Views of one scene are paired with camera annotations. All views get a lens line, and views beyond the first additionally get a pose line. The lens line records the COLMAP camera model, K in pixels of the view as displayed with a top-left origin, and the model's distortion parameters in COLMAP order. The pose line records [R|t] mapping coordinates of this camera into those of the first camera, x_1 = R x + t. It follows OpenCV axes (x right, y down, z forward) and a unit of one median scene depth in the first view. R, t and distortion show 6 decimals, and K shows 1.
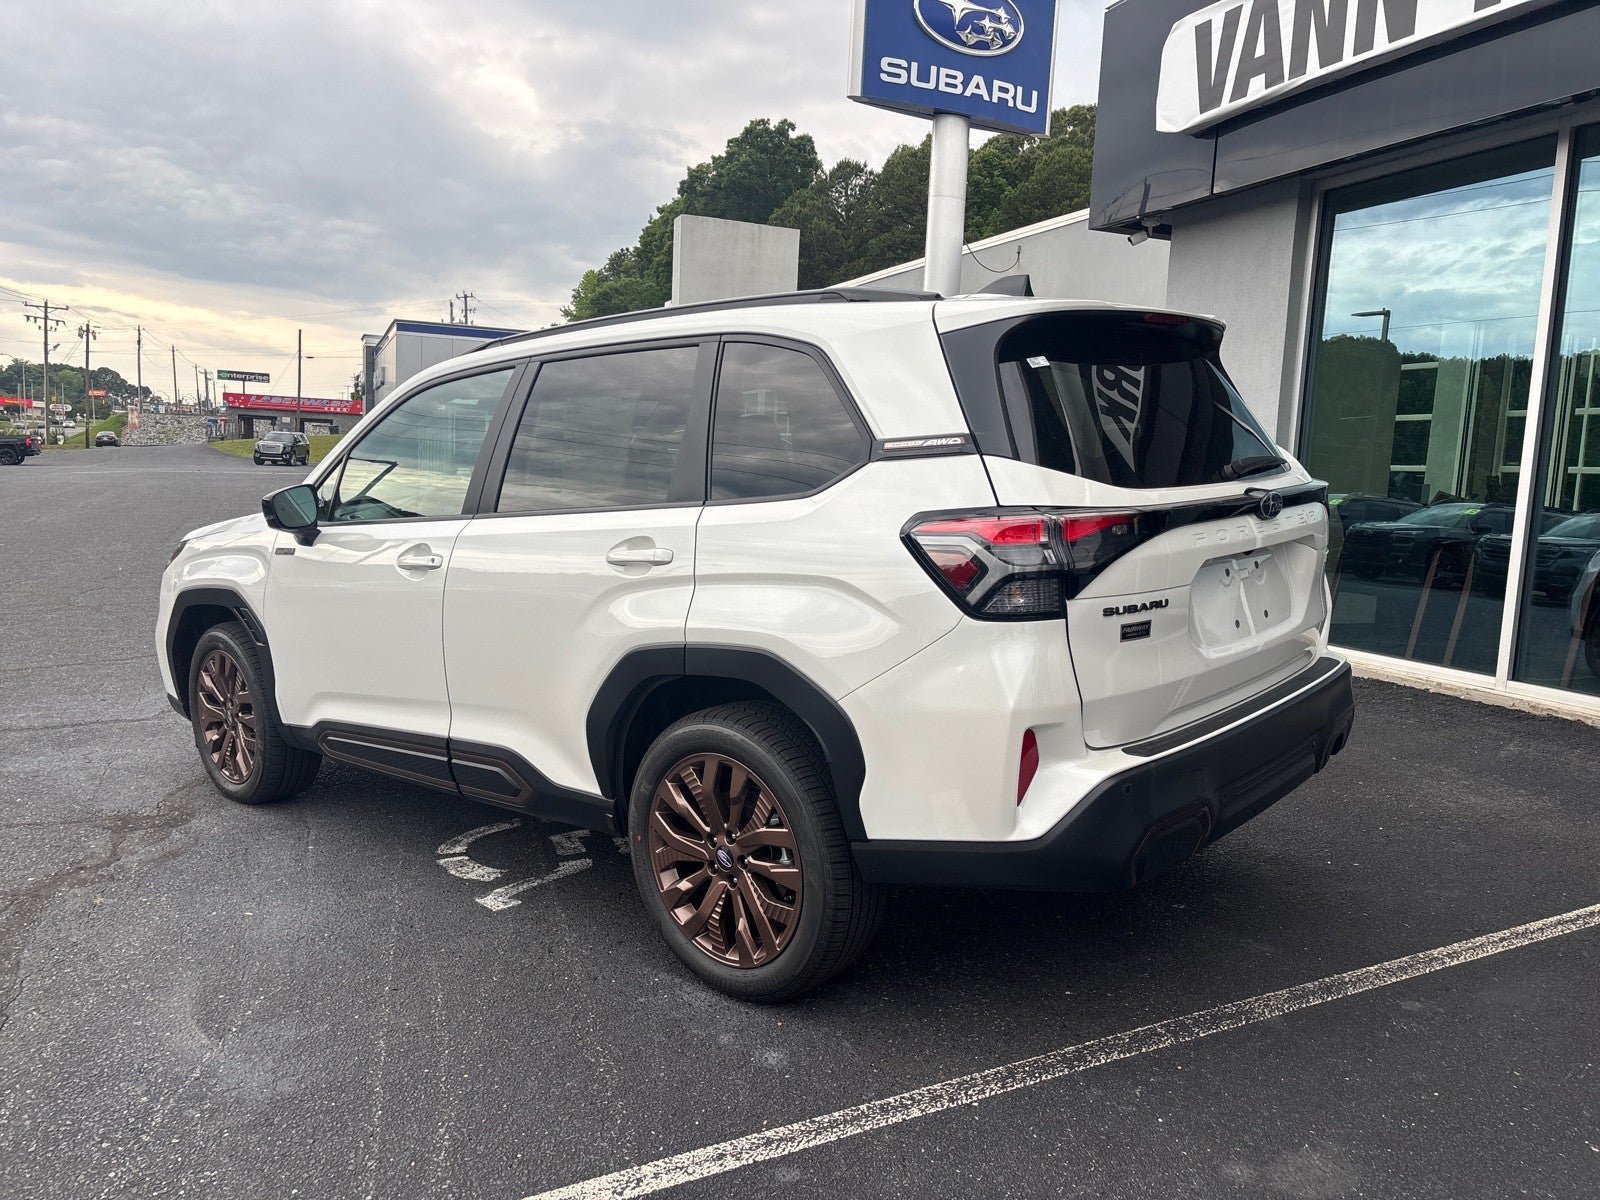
lens RADIAL K [[1194.4, 0, 797.6], [0, 1194.4, 603.6], [0, 0, 1]] dist [0.058765, -0.061681]
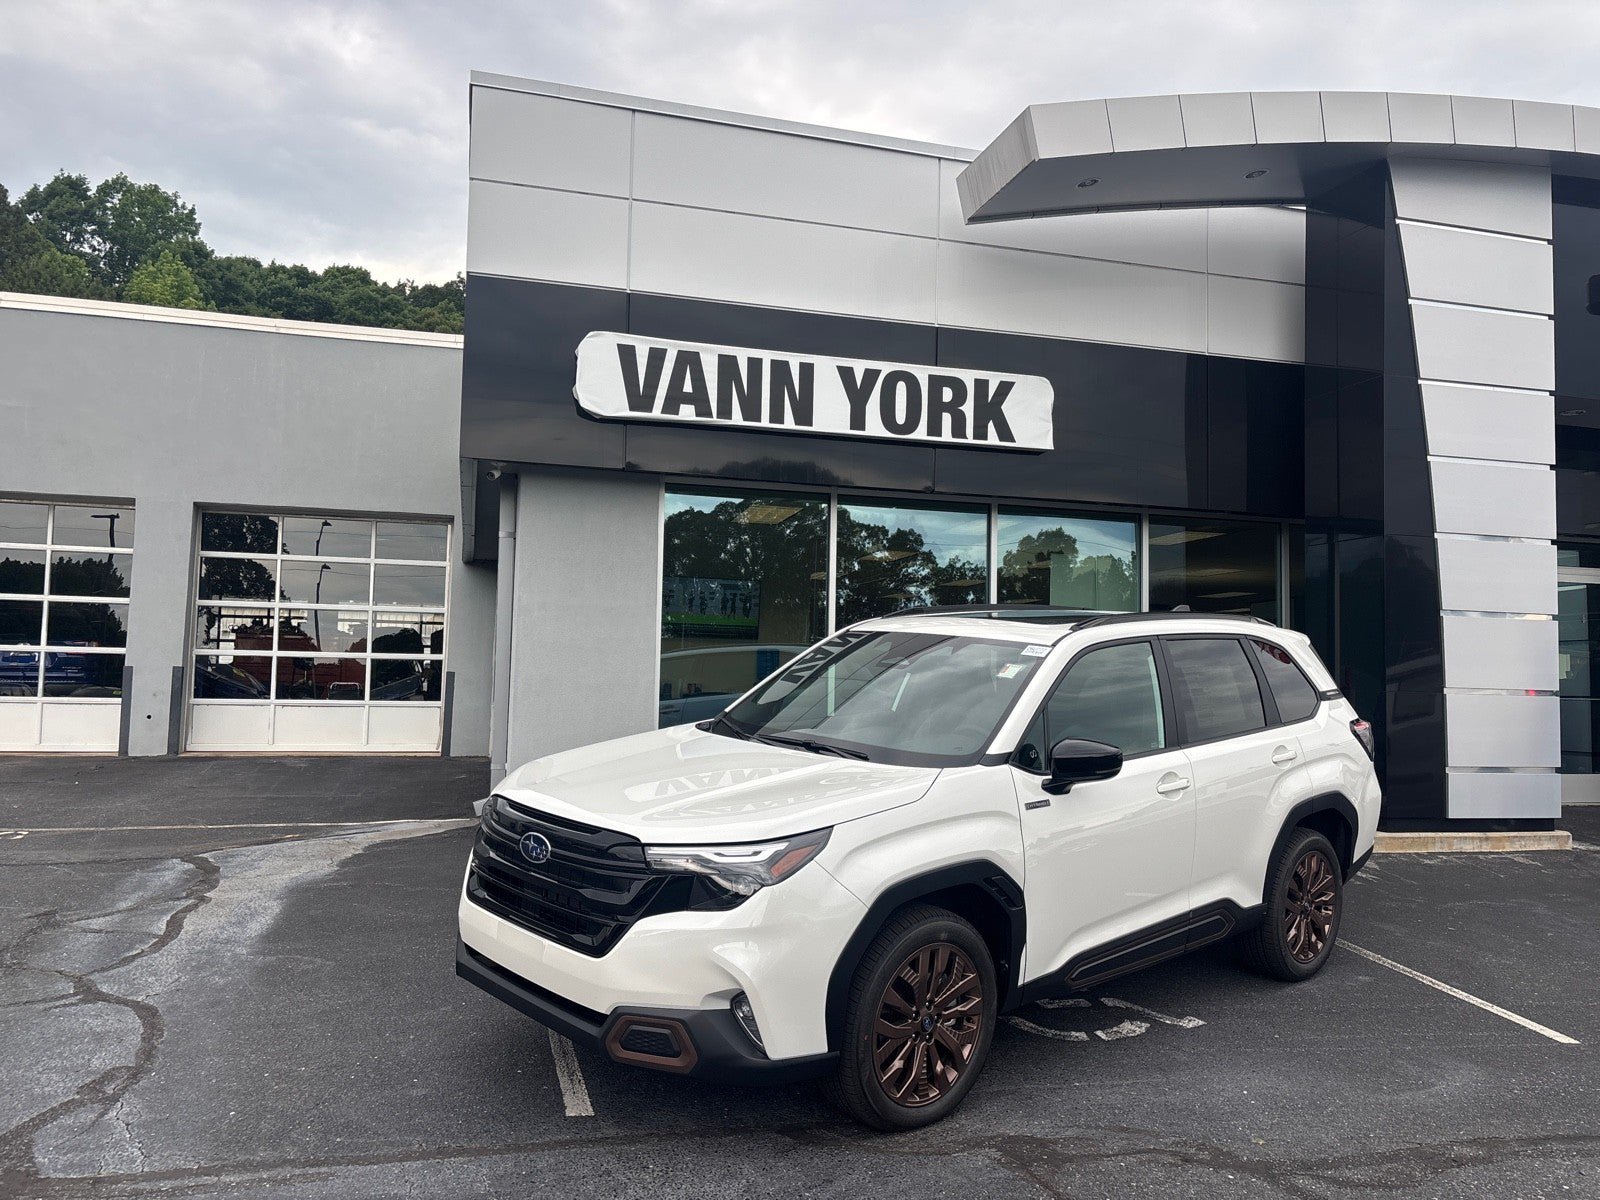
lens RADIAL K [[1194.4, 0, 797.6], [0, 1194.4, 603.6], [0, 0, 1]] dist [0.058765, -0.061681]
pose [[0.116610, 0.028925, 0.992756, -1.459723], [0.095115, 0.994656, -0.040153, -0.190771], [-0.988613, 0.099108, 0.113236, 1.061255]]
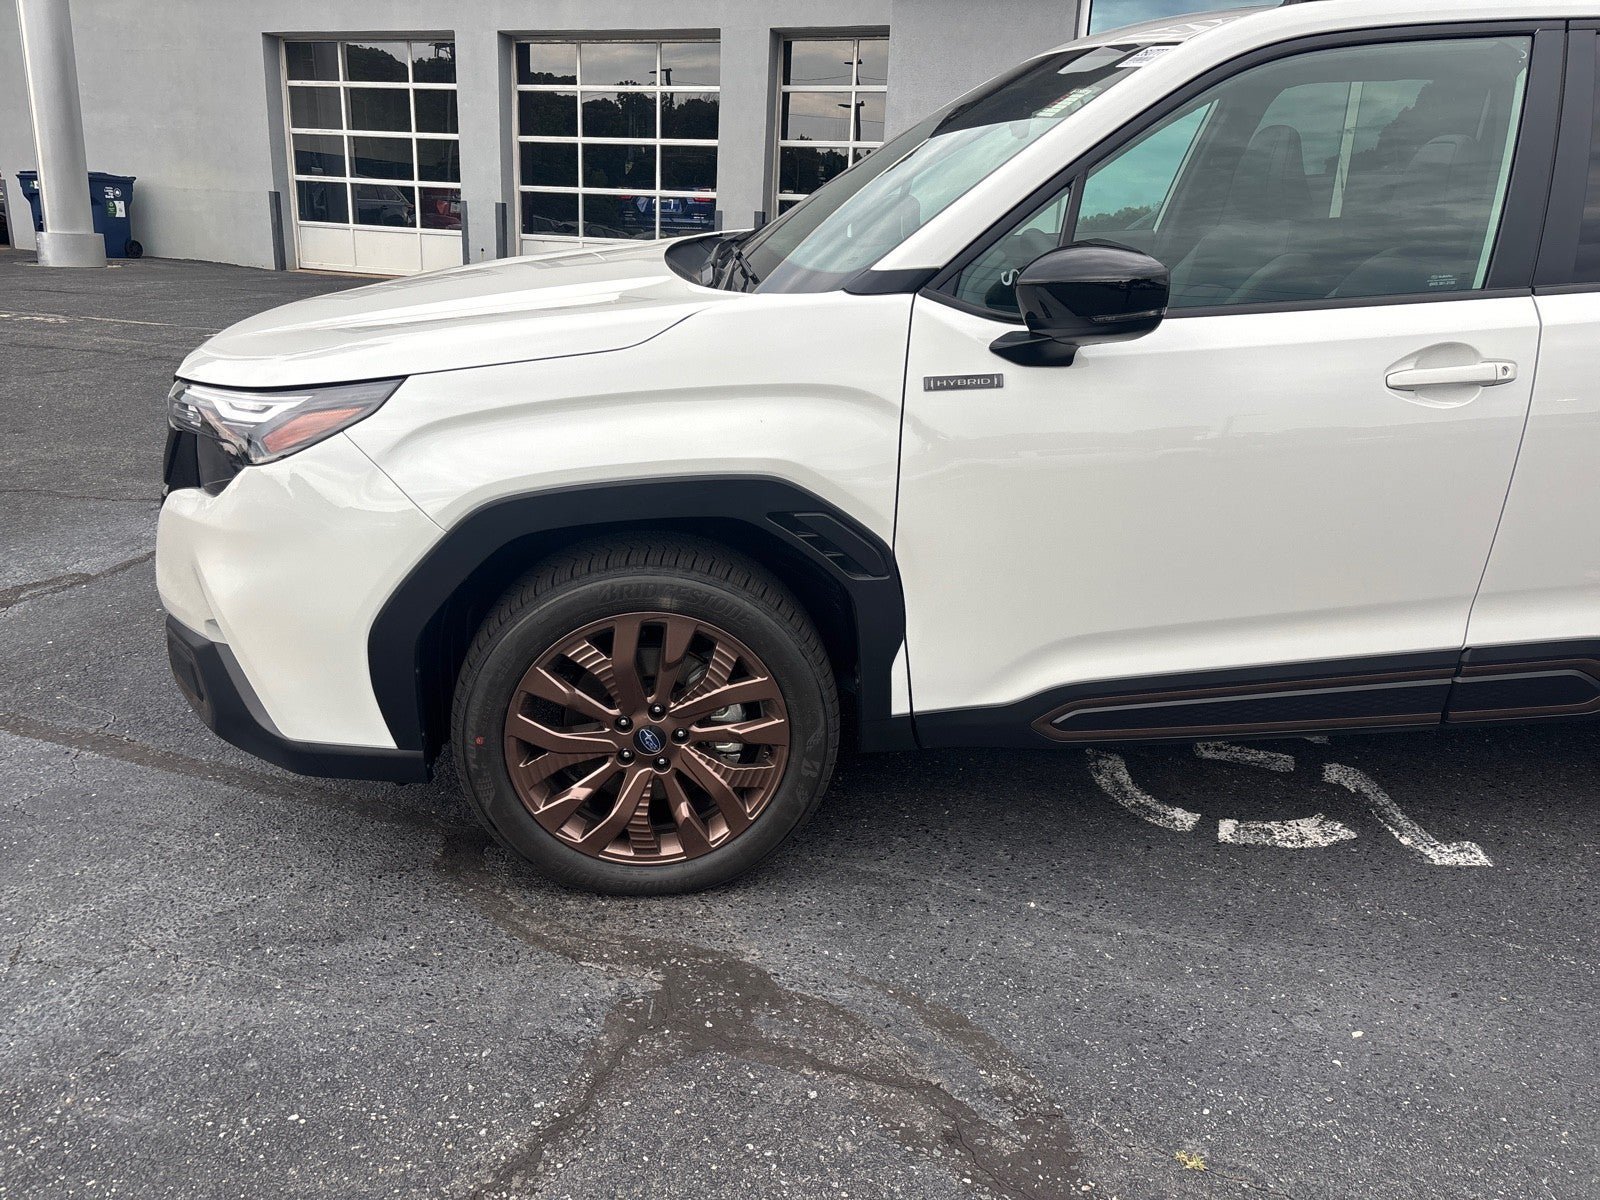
lens RADIAL K [[1206.0, 0, 800.0], [0, 1206.0, 600.0], [0, 0, 1]] dist [0.052882, -0.057158]
pose [[0.669125, -0.225757, 0.708029, -0.834781], [0.067976, 0.967340, 0.244199, -0.081726], [-0.740034, -0.115271, 0.662618, 0.706517]]
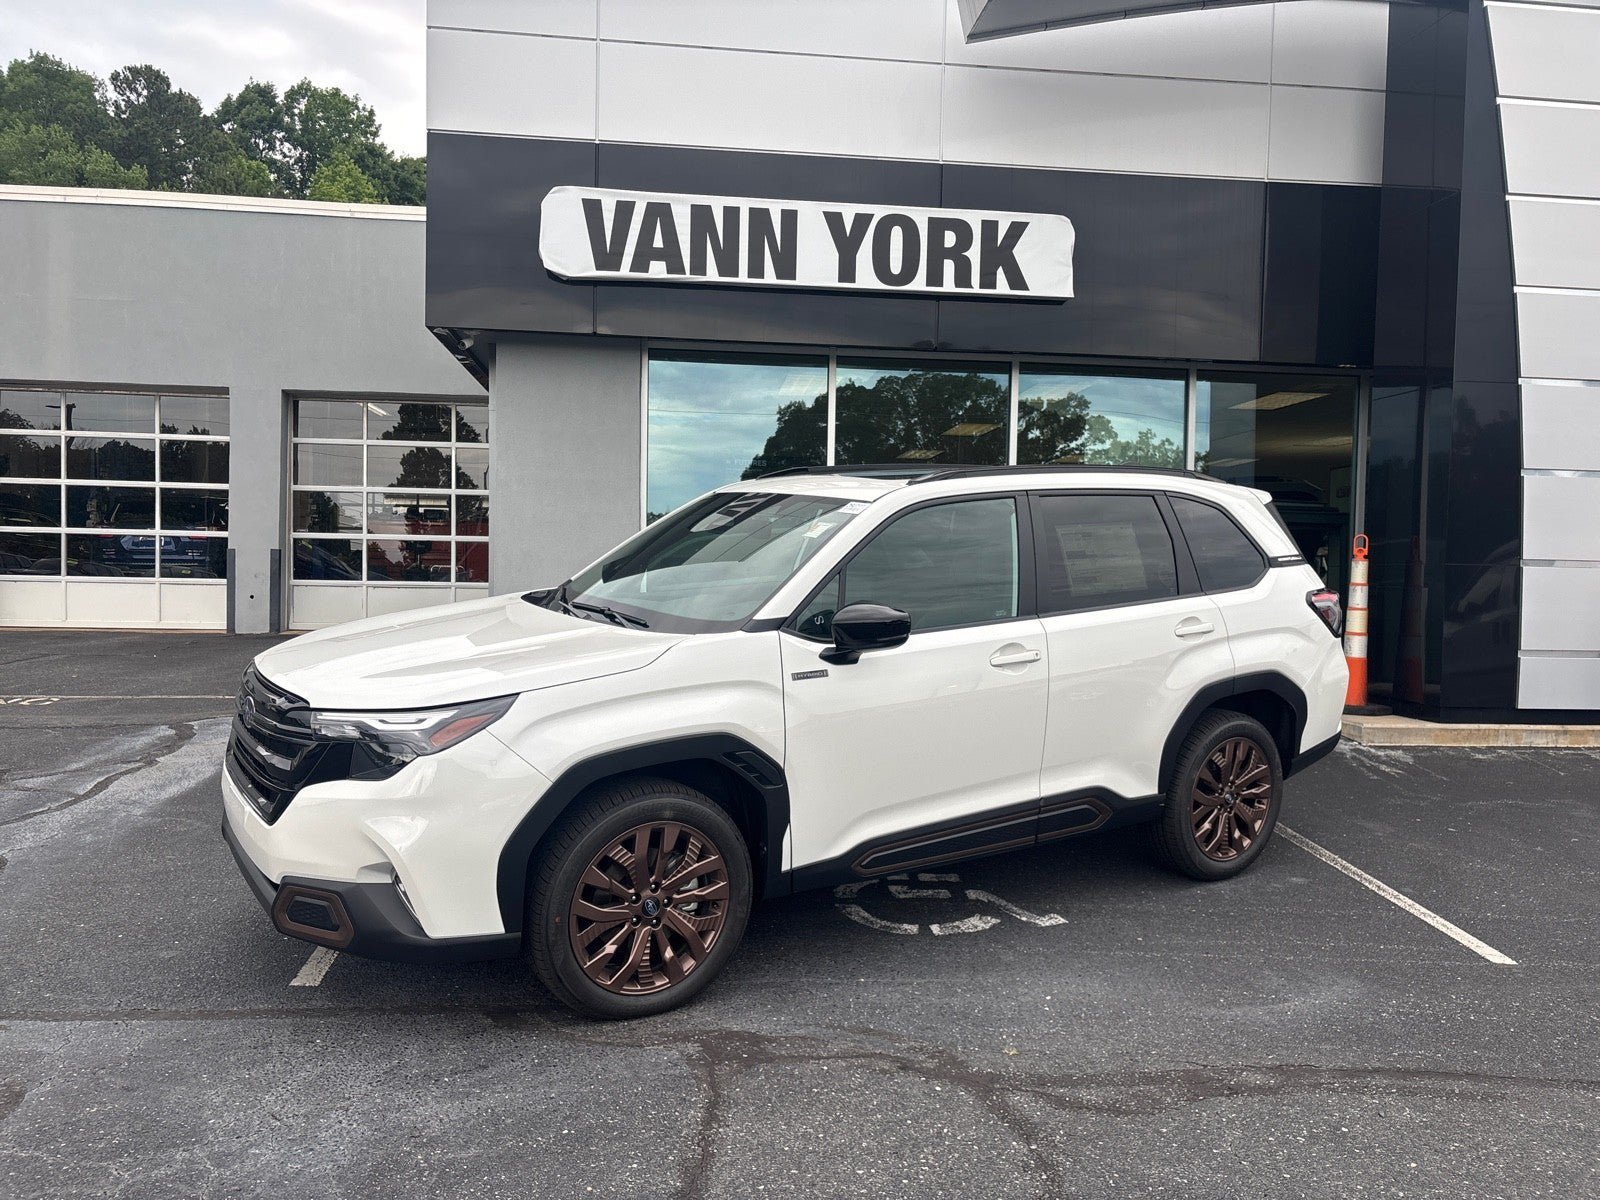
lens RADIAL K [[1209.7, 0, 789.2], [0, 1209.7, 599.7], [0, 0, 1]] dist [0.021208, -0.004447]
pose [[0.273293, -0.058517, 0.960149, -1.299364], [0.099535, 0.994510, 0.032280, -0.130789], [-0.956767, 0.086747, 0.277617, 0.749968]]
